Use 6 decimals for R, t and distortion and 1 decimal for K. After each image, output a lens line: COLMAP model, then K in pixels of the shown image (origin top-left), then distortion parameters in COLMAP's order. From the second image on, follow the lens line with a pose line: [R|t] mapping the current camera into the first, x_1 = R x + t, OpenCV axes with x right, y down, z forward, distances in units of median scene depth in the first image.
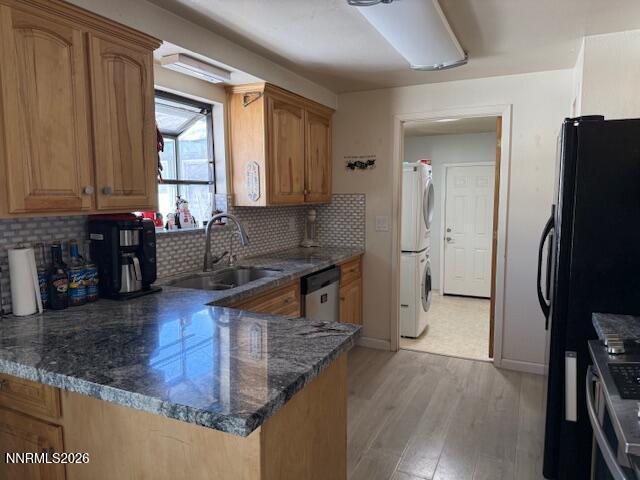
lens RADIAL K [[449.7, 0, 317.4], [0, 449.7, 241.8], [0, 0, 1]] dist [0.032184, -0.027484]
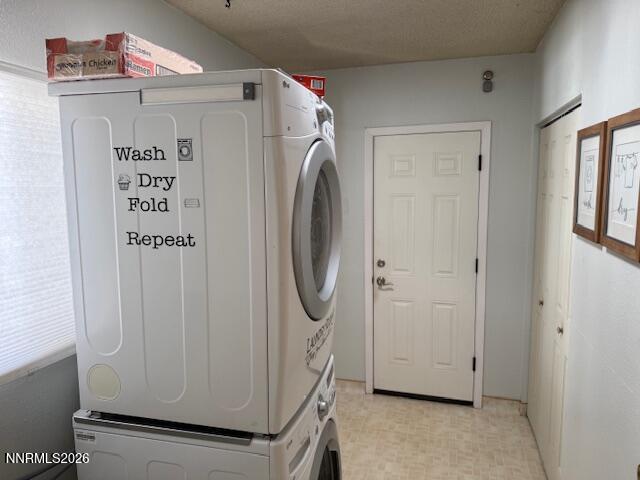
lens RADIAL K [[449.7, 0, 324.2], [0, 449.7, 237.1], [0, 0, 1]] dist [0.032184, -0.027484]
pose [[0.984430, -0.023856, 0.174152, 0.254194], [0.022161, 0.999686, 0.011669, -0.108365], [-0.174376, -0.007628, 0.984650, 0.921015]]
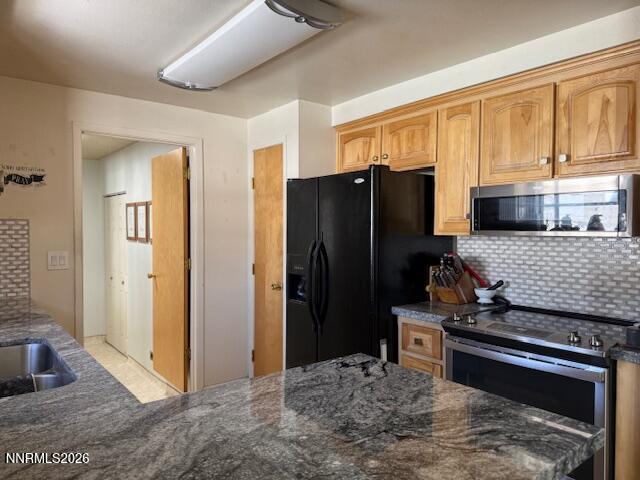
lens RADIAL K [[449.7, 0, 321.5], [0, 449.7, 242.4], [0, 0, 1]] dist [0.032184, -0.027484]
pose [[0.426790, -0.019770, 0.904135, -0.343818], [0.092580, 0.995464, -0.021935, -0.014061], [-0.899600, 0.093066, 0.426684, 0.282811]]
